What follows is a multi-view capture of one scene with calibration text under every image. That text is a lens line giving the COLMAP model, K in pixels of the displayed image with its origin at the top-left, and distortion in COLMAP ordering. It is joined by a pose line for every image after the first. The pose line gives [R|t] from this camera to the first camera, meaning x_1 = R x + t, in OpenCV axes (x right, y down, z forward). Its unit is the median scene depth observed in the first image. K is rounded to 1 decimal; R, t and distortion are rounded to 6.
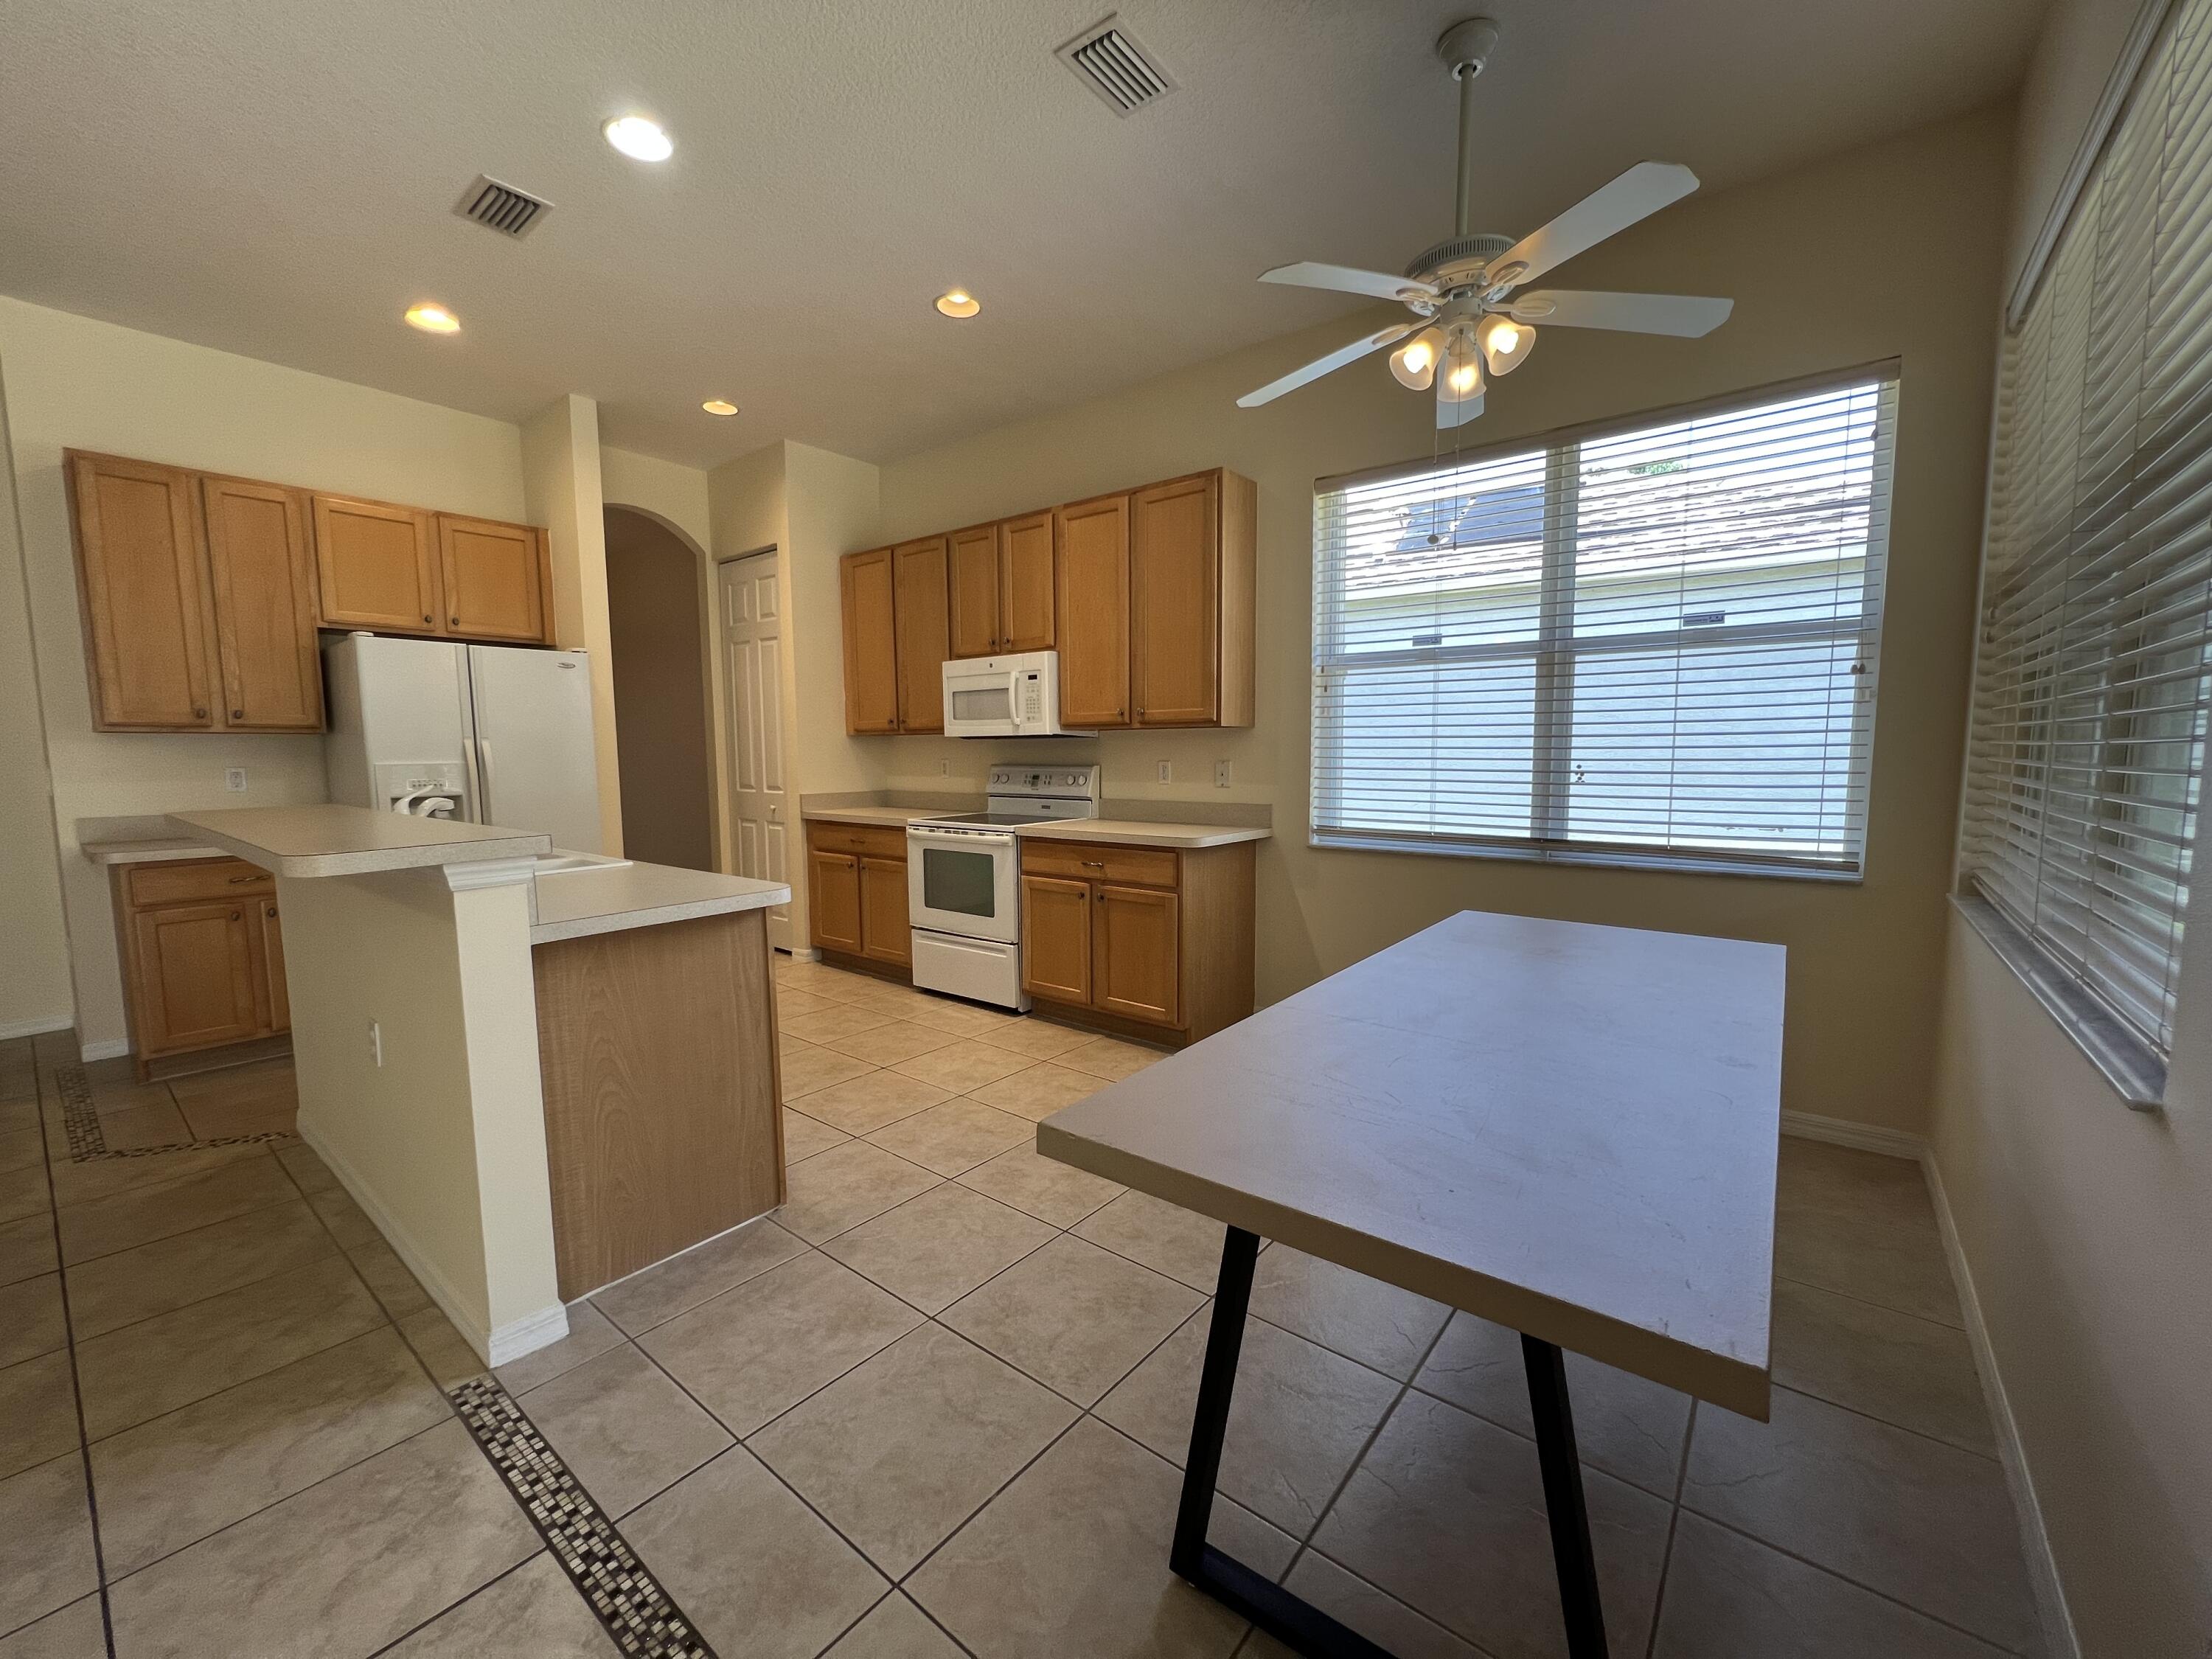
lens RADIAL K [[881.0, 0, 1100.8], [0, 881.0, 835.3], [0, 0, 1]] dist [-0.001673, 0.000134]
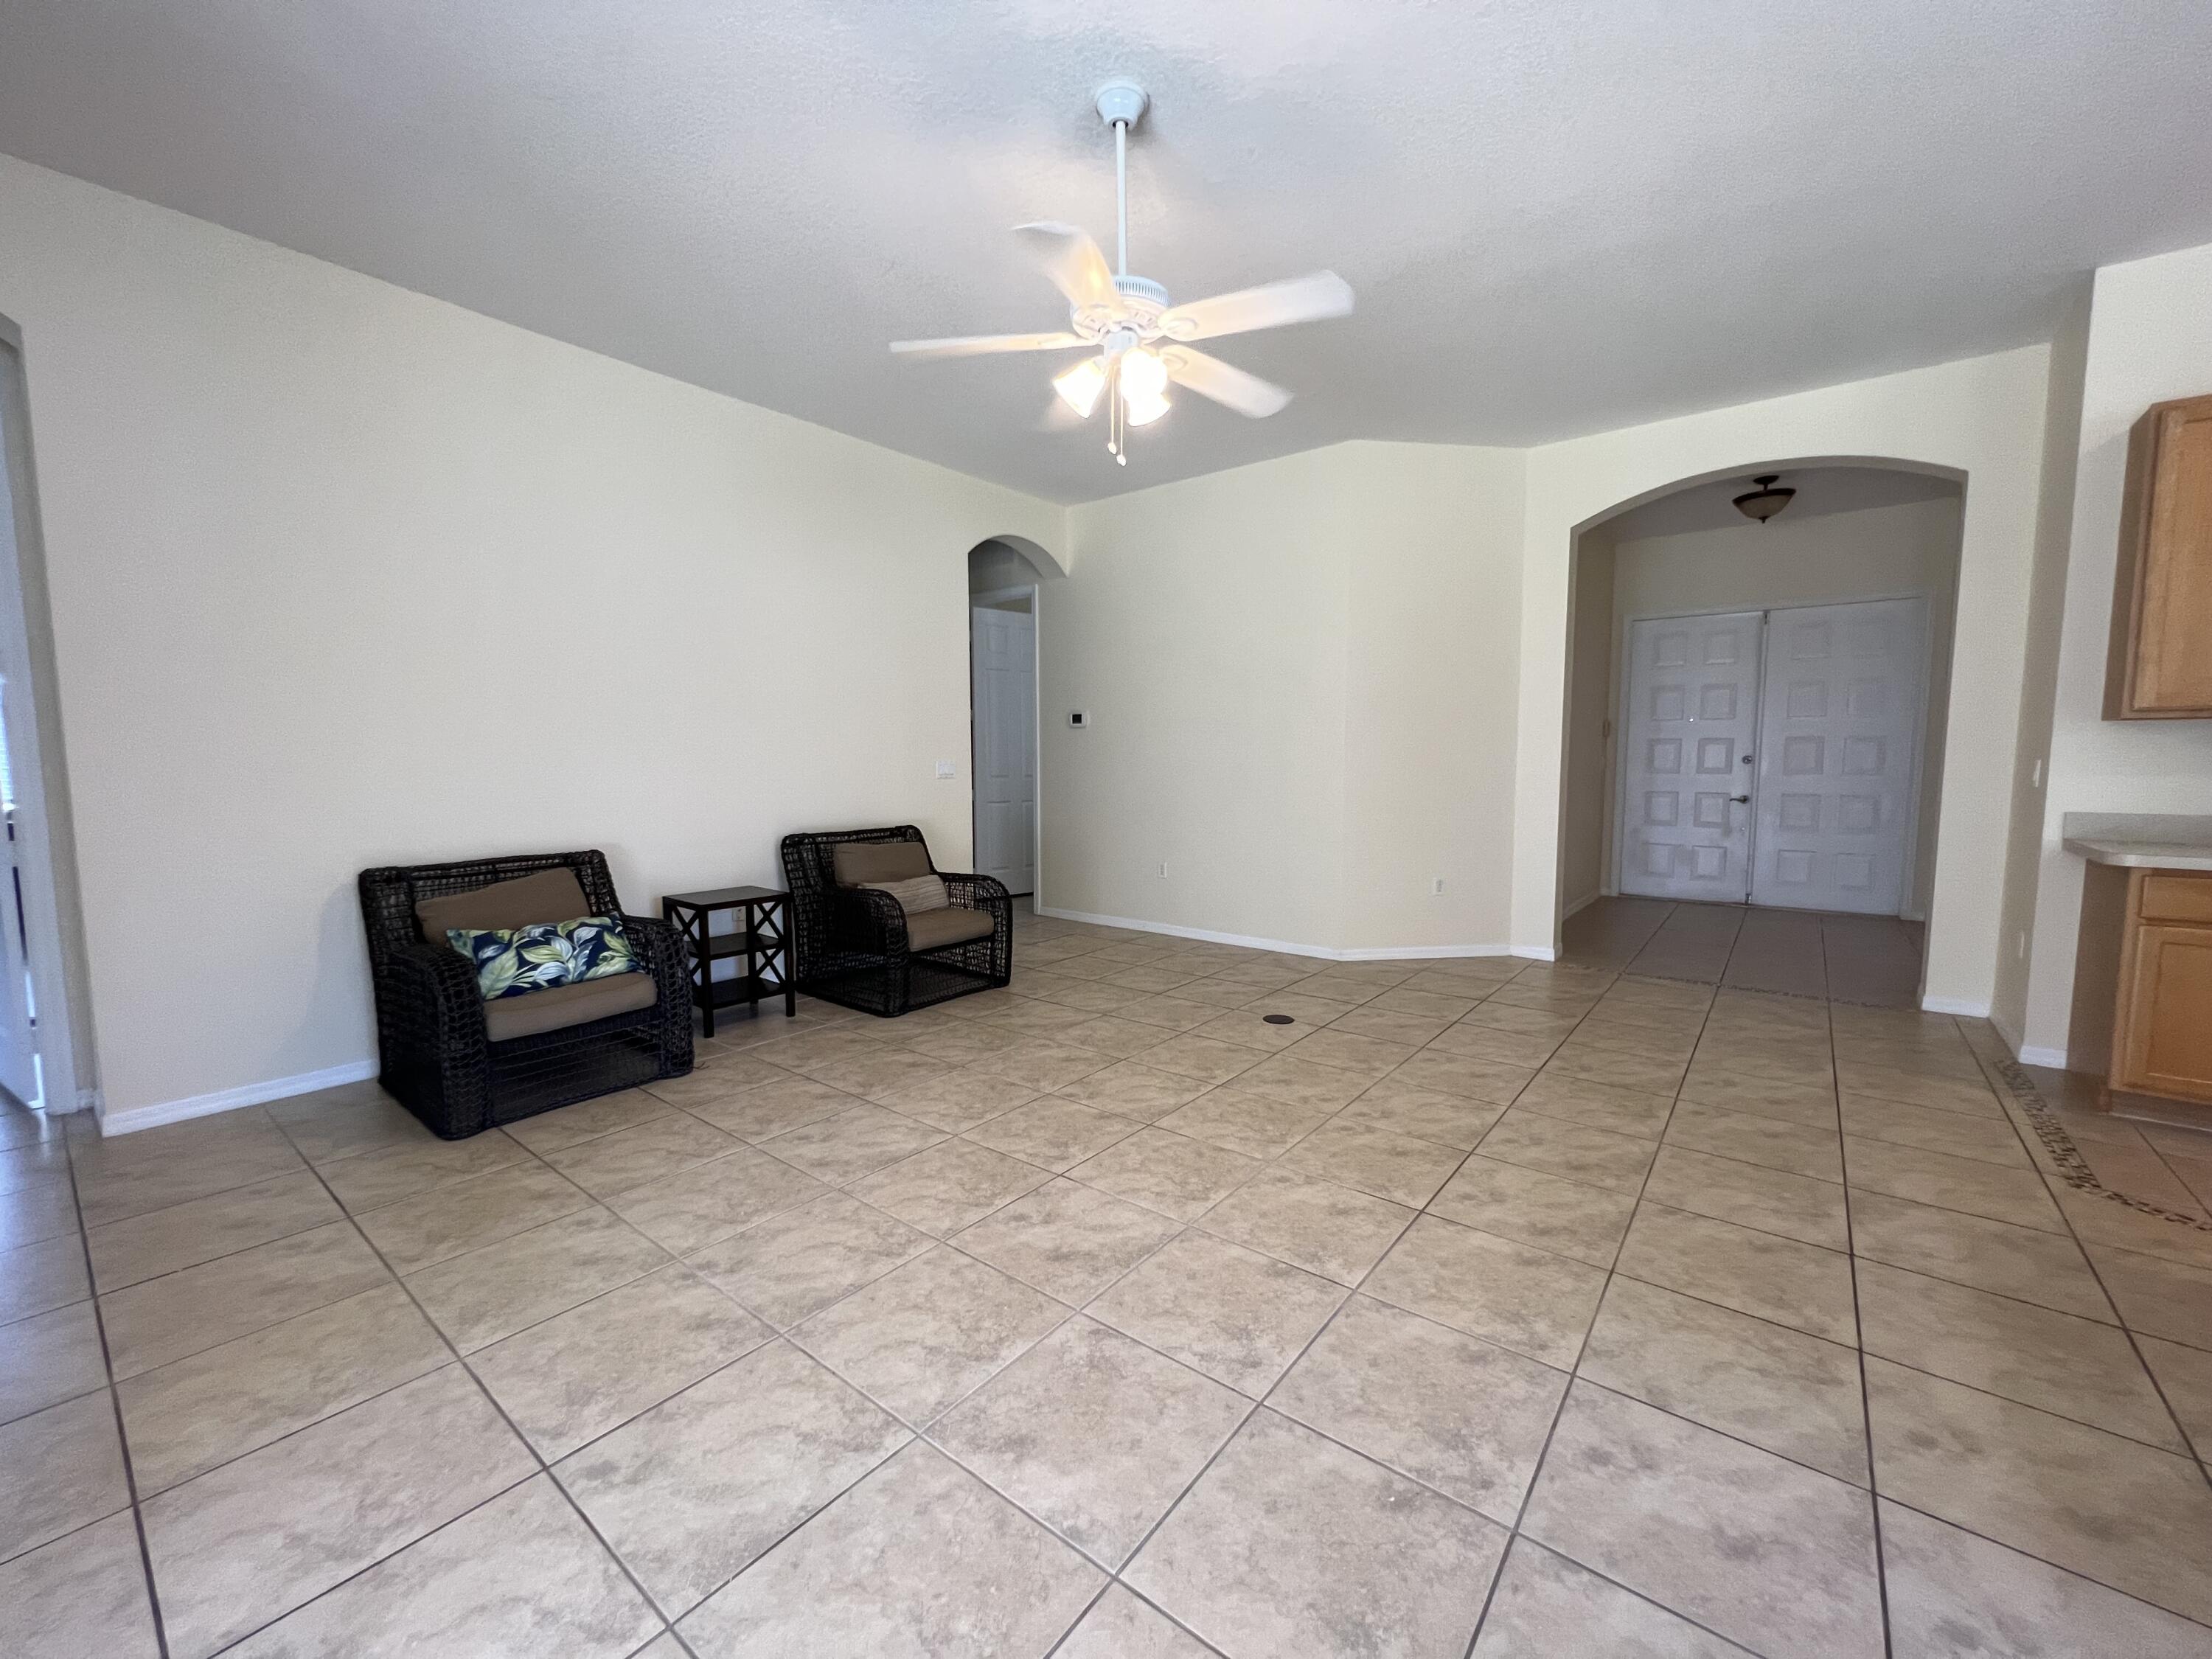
lens RADIAL K [[881.0, 0, 1100.8], [0, 881.0, 835.3], [0, 0, 1]] dist [-0.001673, 0.000134]
pose [[0.004851, 0.098098, -0.995165, -0.207729], [-0.093687, 0.990844, 0.097215, 0.010539], [0.995590, 0.092762, 0.013997, -0.040262]]
